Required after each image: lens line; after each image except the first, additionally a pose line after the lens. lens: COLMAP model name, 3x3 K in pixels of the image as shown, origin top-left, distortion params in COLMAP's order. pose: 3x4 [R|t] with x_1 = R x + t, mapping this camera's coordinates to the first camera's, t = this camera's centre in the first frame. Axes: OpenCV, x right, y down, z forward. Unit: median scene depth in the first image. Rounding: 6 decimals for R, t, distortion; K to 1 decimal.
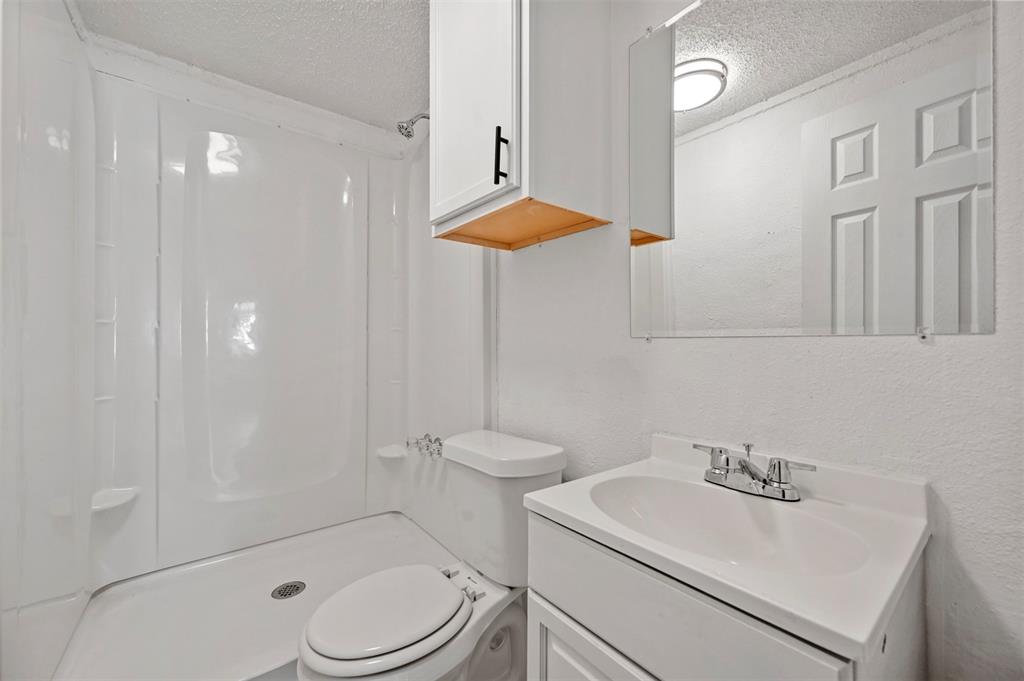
lens RADIAL K [[408.3, 0, 512.8], [0, 408.3, 342.7], [0, 0, 1]] dist [0.001278, 0.000527]
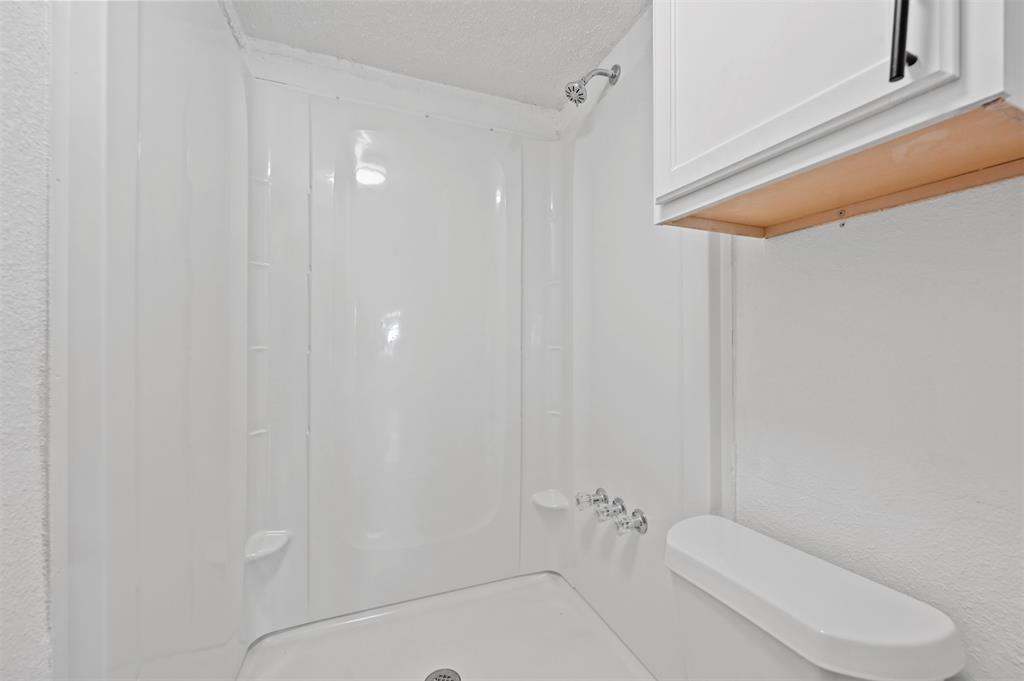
lens RADIAL K [[408.3, 0, 511.8], [0, 408.3, 342.2], [0, 0, 1]] dist [0.001278, 0.000527]
pose [[0.957680, -0.000193, -0.287835, -0.192519], [0.000144, 1.000000, -0.000189, -0.065081], [0.287835, 0.000140, 0.957680, 0.283686]]
